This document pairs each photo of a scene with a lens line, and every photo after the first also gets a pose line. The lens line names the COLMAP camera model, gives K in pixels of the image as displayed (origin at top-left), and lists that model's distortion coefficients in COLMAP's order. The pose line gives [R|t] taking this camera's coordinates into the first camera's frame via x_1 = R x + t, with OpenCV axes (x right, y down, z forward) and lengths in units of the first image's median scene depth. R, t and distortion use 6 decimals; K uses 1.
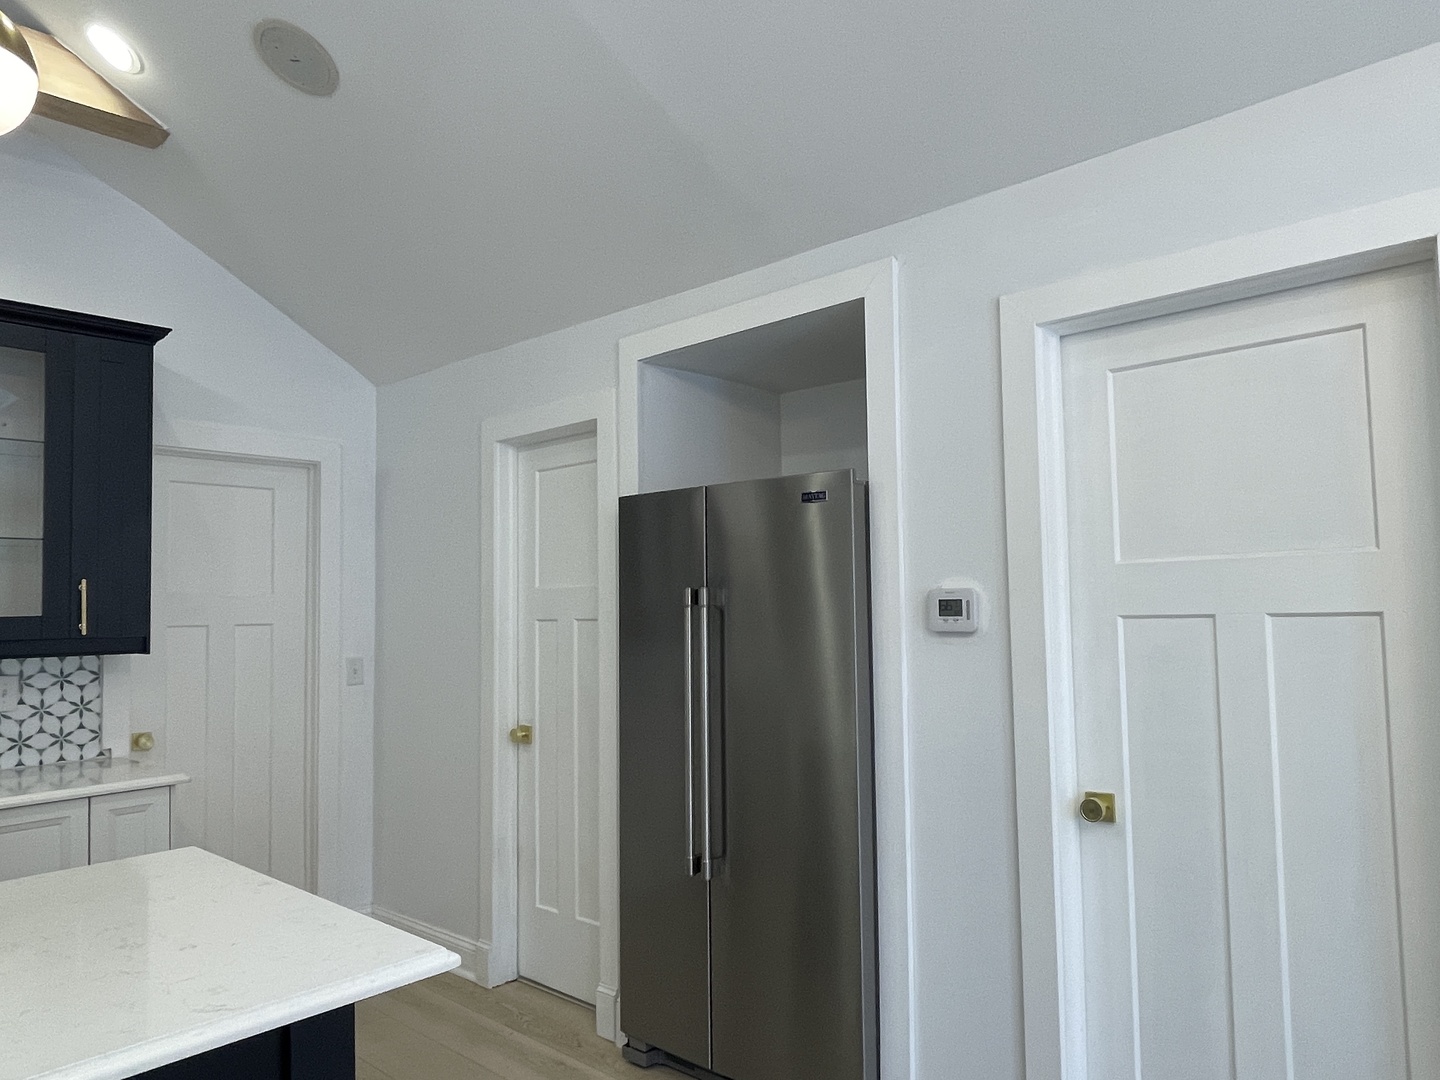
lens RADIAL K [[984.6, 0, 717.4], [0, 984.6, 546.9], [0, 0, 1]] dist [0.004768, -0.005643]
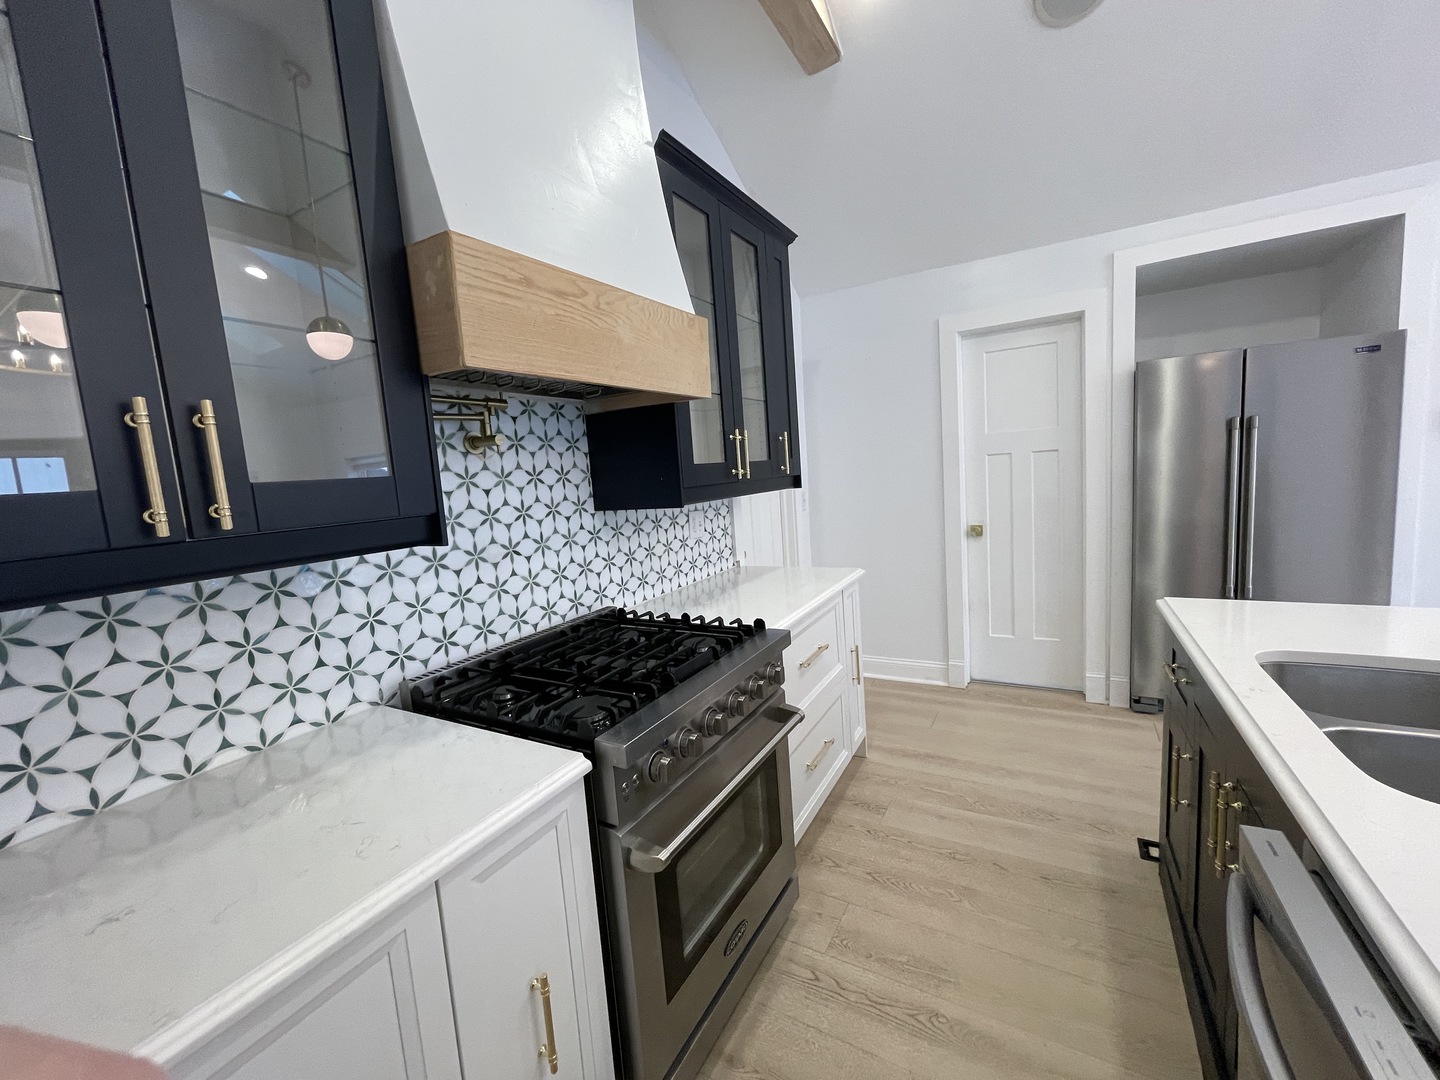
lens RADIAL K [[582.6, 0, 720.1], [0, 582.6, 541.5], [0, 0, 1]] dist [-0.001156, 0.000171]
pose [[0.972548, -0.076388, 0.219807, -0.886111], [0.038244, 0.984210, 0.172826, 0.038749], [-0.229538, -0.159676, 0.960113, 0.241475]]
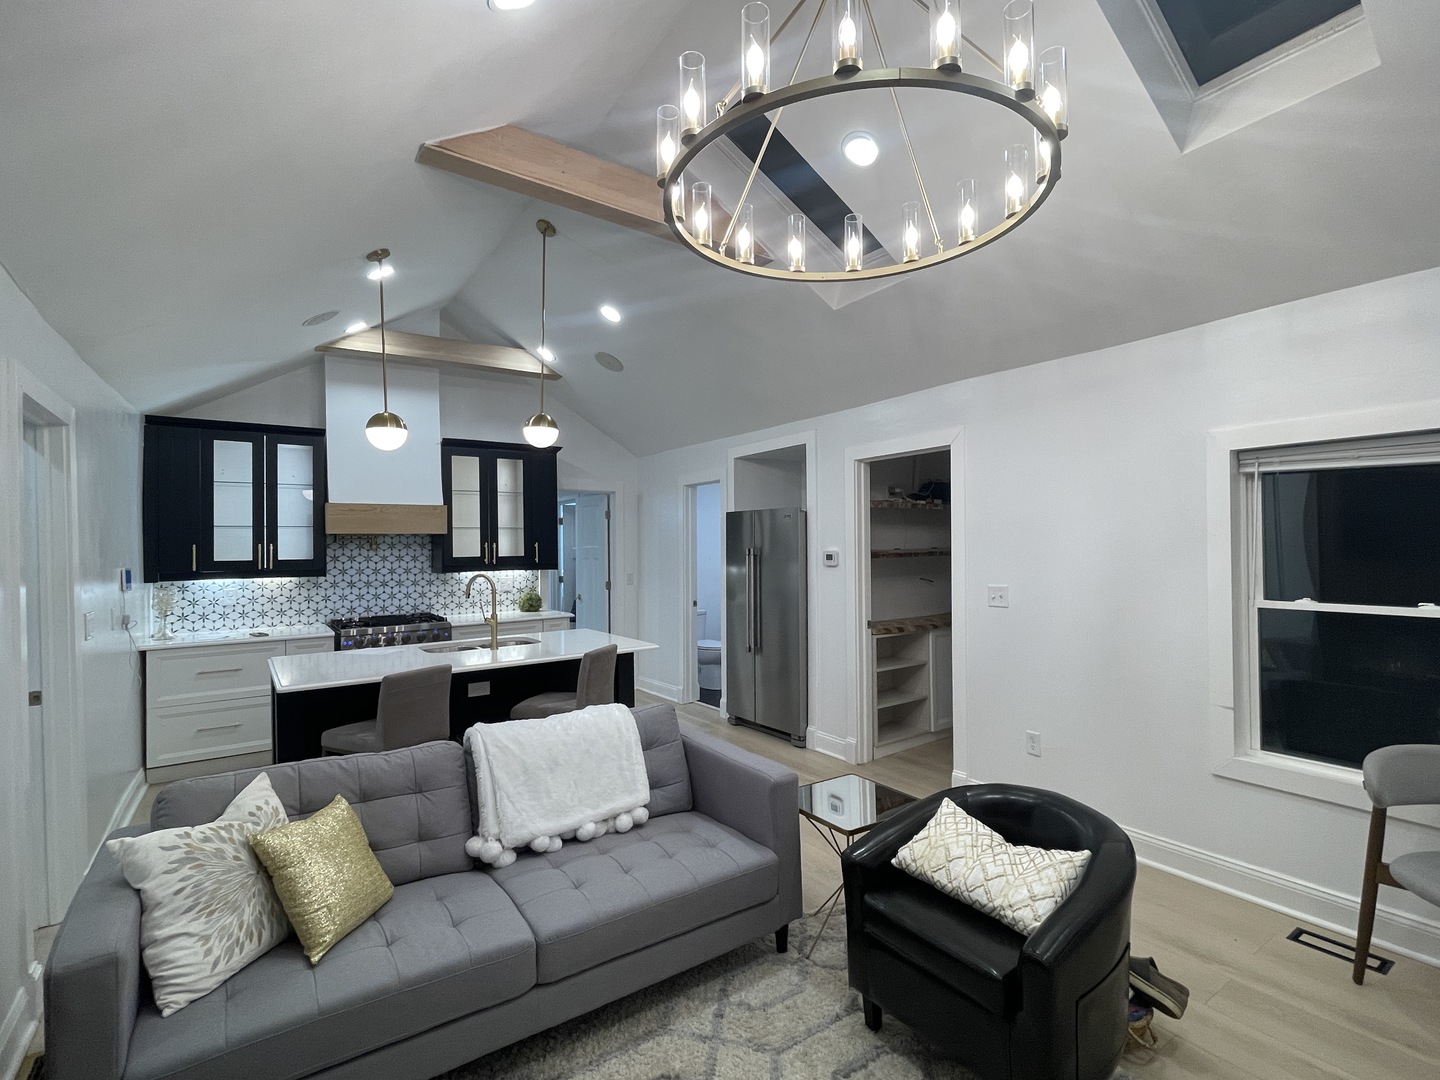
lens RADIAL K [[684.3, 0, 720.8], [0, 684.3, 545.4], [0, 0, 1]] dist [0.000021, -0.009571]
pose [[0.977737, 0.007060, -0.209717, 0.251886], [0.005210, 0.998309, 0.057898, -0.064379], [0.209771, -0.057702, 0.976046, -0.730501]]
